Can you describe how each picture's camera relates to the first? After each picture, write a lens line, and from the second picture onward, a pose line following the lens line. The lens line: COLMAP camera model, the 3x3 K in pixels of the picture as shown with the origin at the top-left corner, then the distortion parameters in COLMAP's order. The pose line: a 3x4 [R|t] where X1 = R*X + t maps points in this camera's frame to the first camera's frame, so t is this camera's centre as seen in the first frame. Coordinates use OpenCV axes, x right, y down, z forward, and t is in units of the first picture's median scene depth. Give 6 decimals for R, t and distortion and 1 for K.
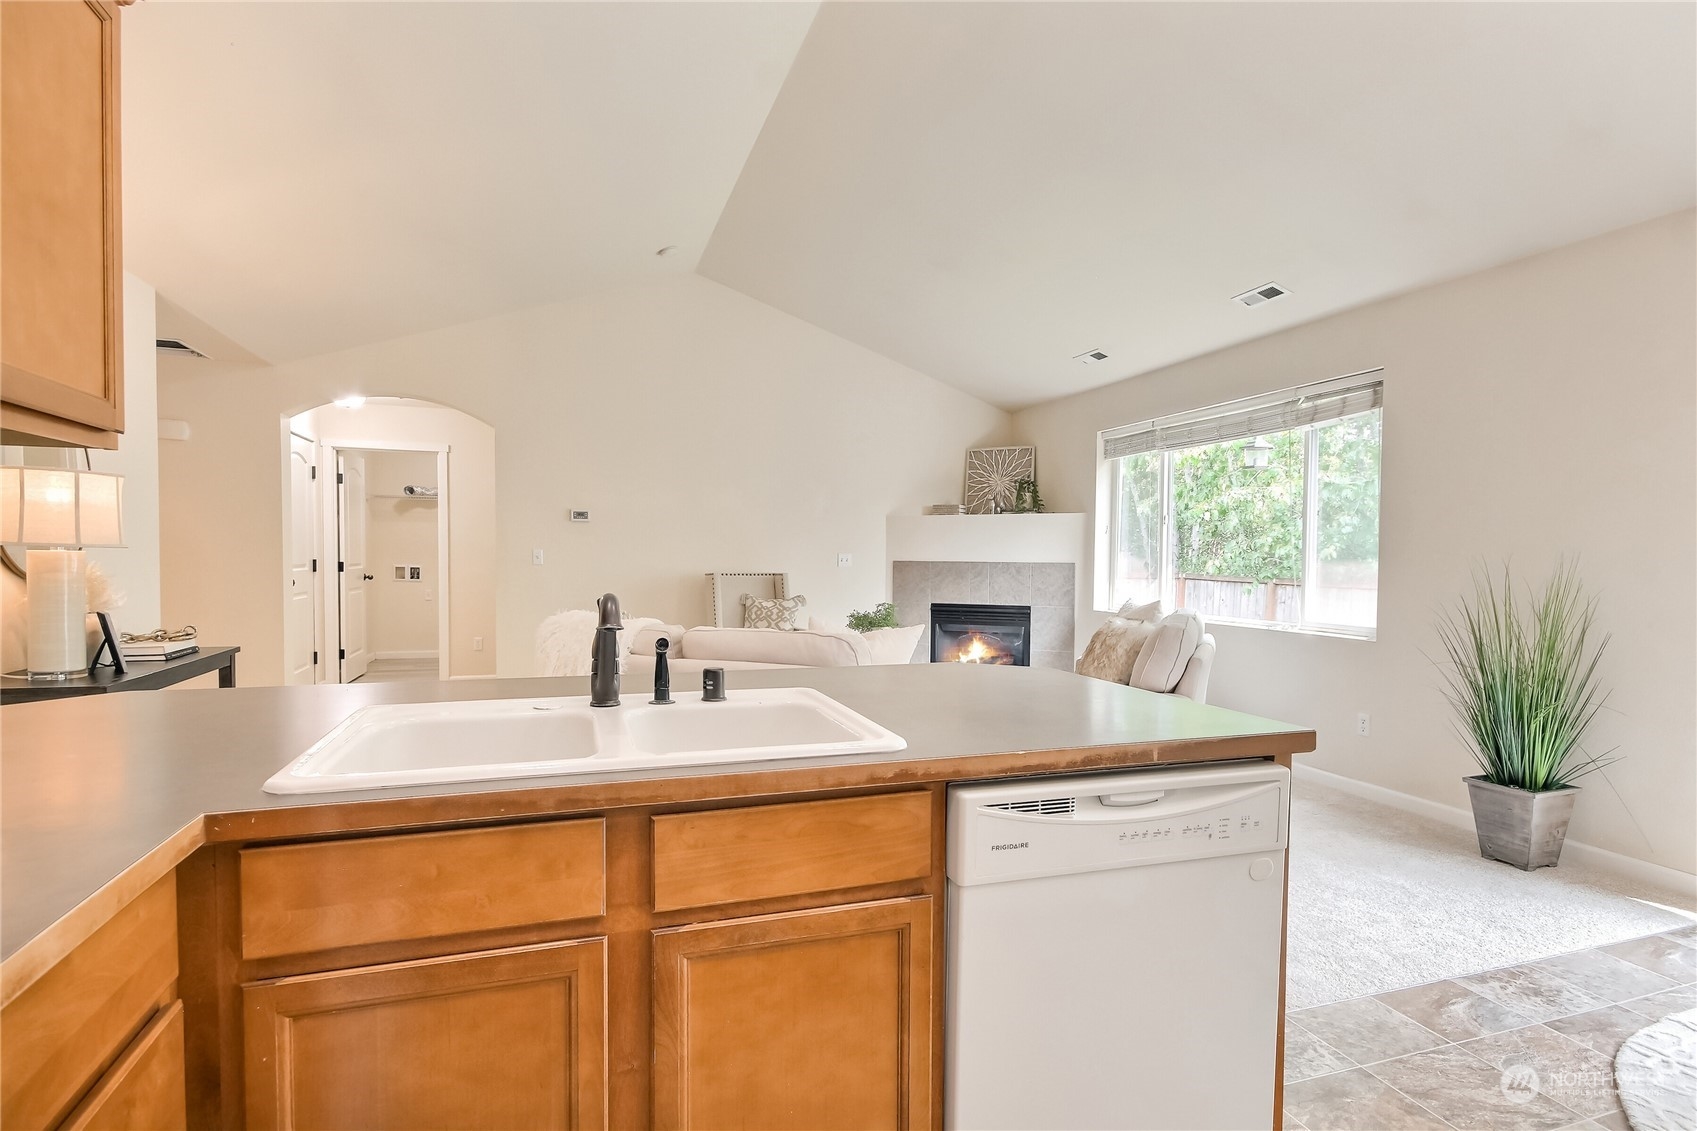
lens RADIAL K [[867.5, 0, 854.0], [0, 867.5, 590.5], [0, 0, 1]] dist [0.010922, 0.000859]
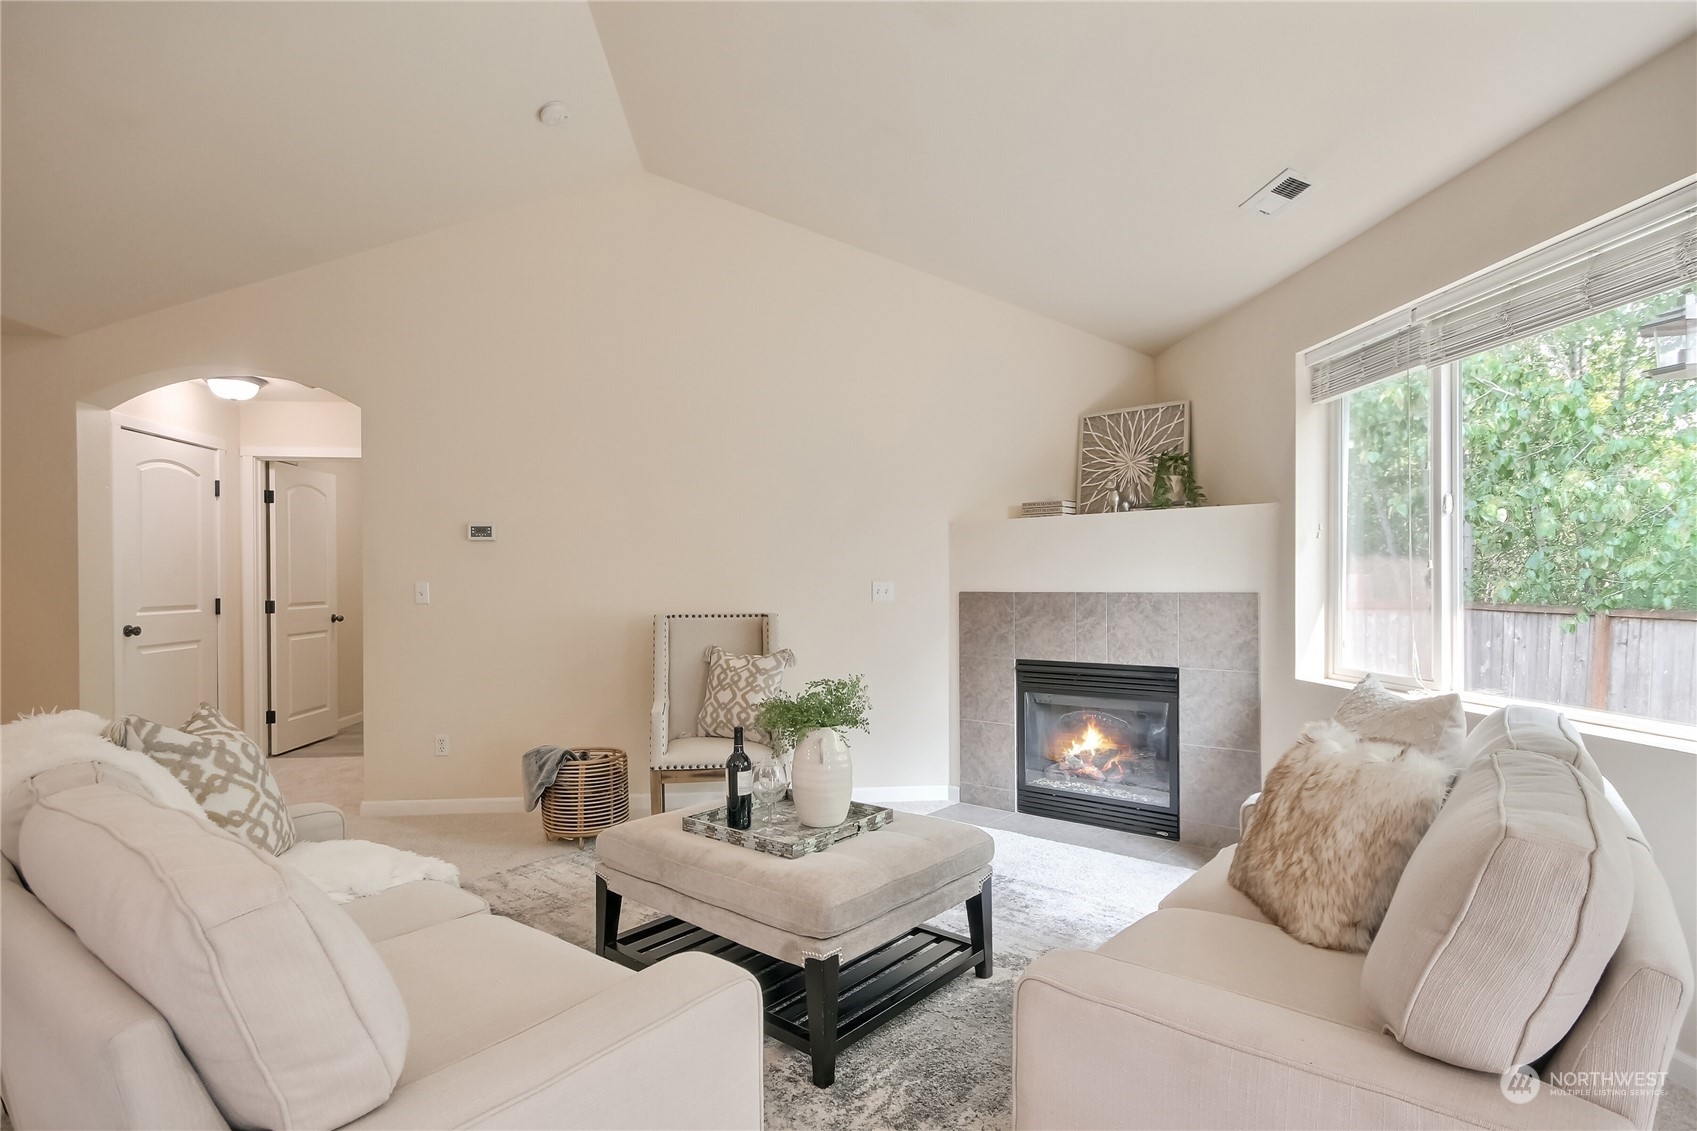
lens RADIAL K [[867.5, 0, 854.0], [0, 867.5, 590.5], [0, 0, 1]] dist [0.010922, 0.000859]
pose [[0.973607, -0.011997, -0.227917, 0.122243], [0.004466, 0.999428, -0.033529, -0.014767], [0.228188, 0.031626, 0.973103, 0.376825]]
